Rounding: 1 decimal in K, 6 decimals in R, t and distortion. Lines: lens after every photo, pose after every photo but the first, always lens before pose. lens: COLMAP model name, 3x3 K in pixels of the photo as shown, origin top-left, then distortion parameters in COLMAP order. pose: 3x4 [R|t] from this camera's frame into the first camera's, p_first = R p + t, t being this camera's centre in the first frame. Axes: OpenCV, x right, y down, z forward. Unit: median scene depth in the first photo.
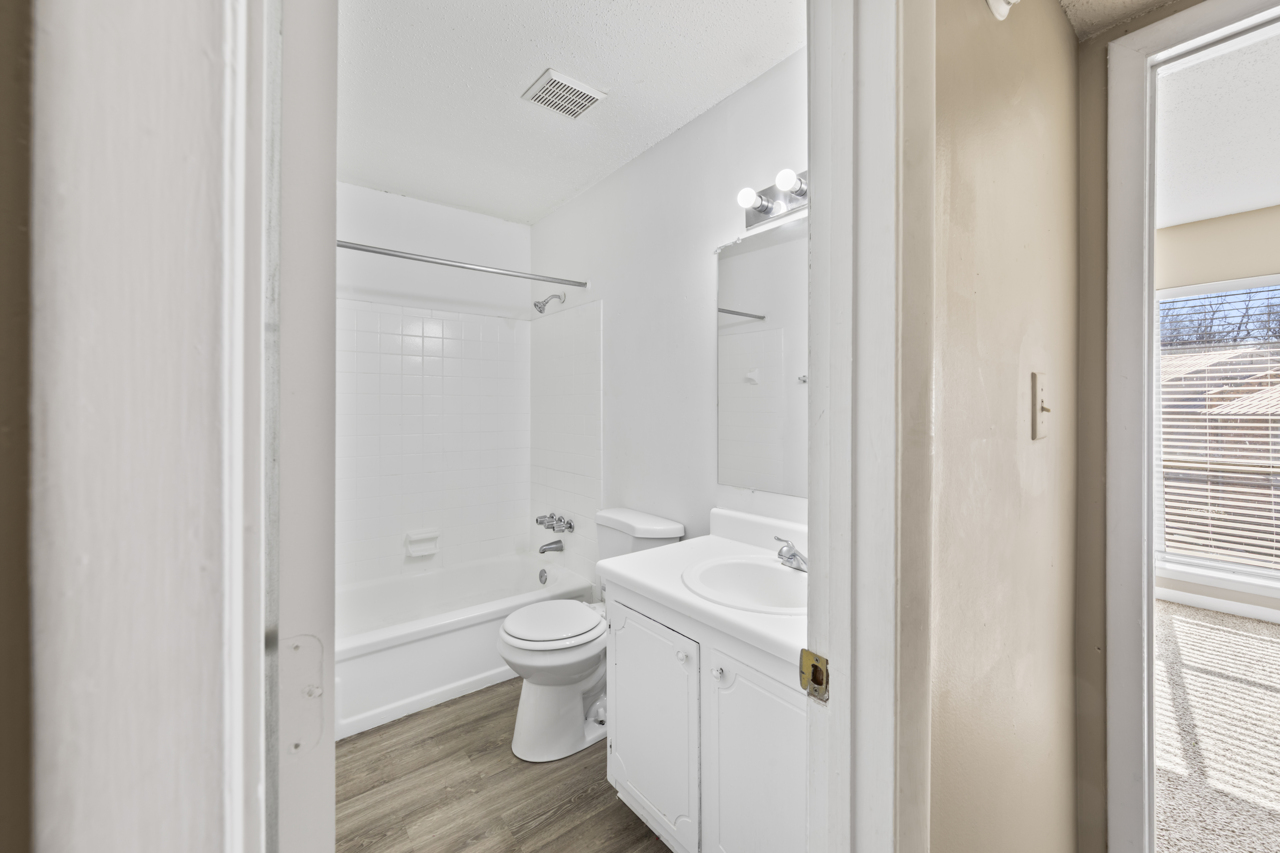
lens RADIAL K [[496.7, 0, 642.3], [0, 496.7, 414.4], [0, 0, 1]] dist [0.004521, -0.000254]
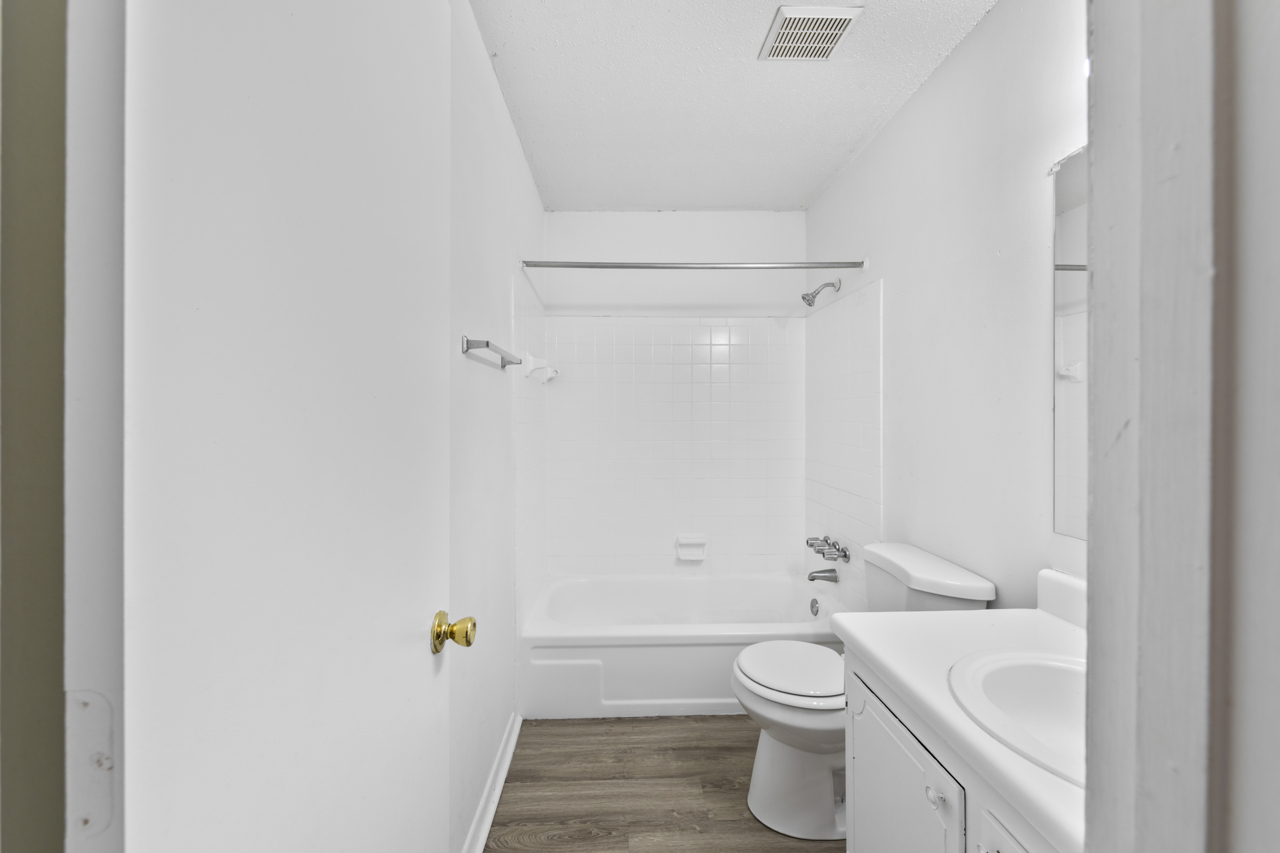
lens RADIAL K [[496.7, 0, 639.1], [0, 496.7, 420.1], [0, 0, 1]] dist [0.004521, -0.000254]
pose [[0.805791, 0.005527, -0.592174, 0.101987], [-0.006533, 0.999979, 0.000444, -0.002311], [0.592164, 0.003511, 0.805810, 0.163531]]
